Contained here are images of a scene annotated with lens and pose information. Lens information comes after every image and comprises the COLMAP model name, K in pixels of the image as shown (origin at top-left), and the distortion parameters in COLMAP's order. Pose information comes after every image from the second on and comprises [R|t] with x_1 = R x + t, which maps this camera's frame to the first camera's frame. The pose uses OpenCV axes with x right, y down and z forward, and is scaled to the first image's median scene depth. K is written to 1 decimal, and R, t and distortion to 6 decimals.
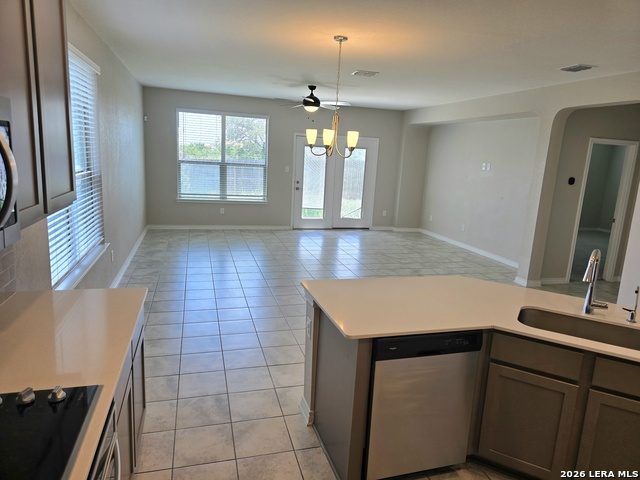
lens RADIAL K [[434.5, 0, 324.3], [0, 434.5, 240.0], [0, 0, 1]] dist [0.060530, -0.026827]
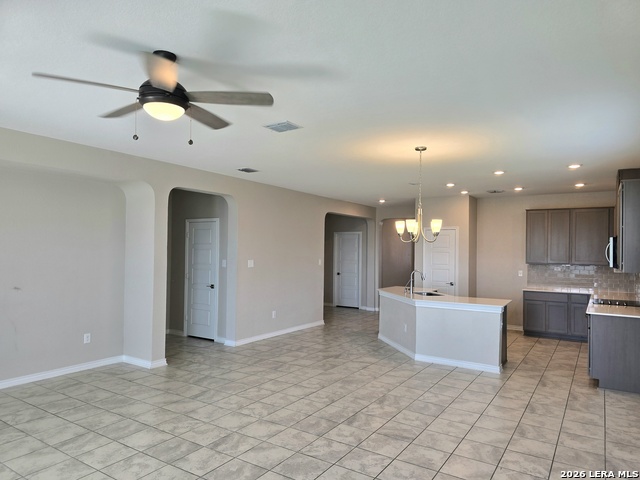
lens RADIAL K [[434.5, 0, 317.9], [0, 434.5, 241.4], [0, 0, 1]] dist [0.060530, -0.026827]
pose [[-0.653424, -0.051679, 0.755226, -0.282467], [0.092501, 0.984739, 0.147417, -0.161420], [-0.751319, 0.166185, -0.638672, 0.803029]]
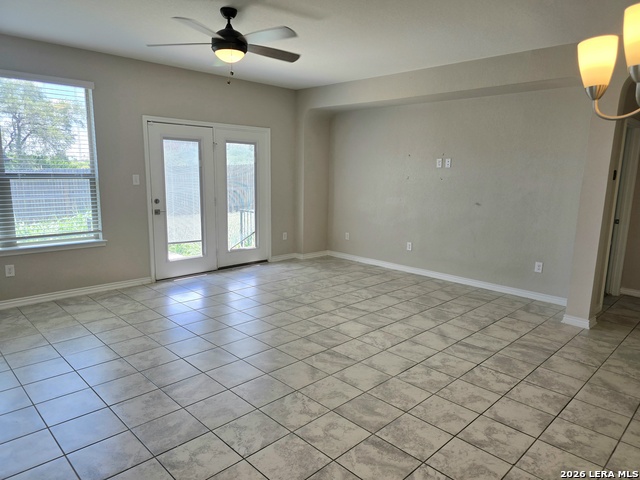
lens RADIAL K [[434.5, 0, 319.3], [0, 434.5, 241.9], [0, 0, 1]] dist [0.060530, -0.026827]
pose [[0.882373, -0.117392, 0.455671, -0.143150], [0.121660, 0.992369, 0.020073, -0.063364], [-0.454550, 0.037725, 0.889922, 0.375509]]
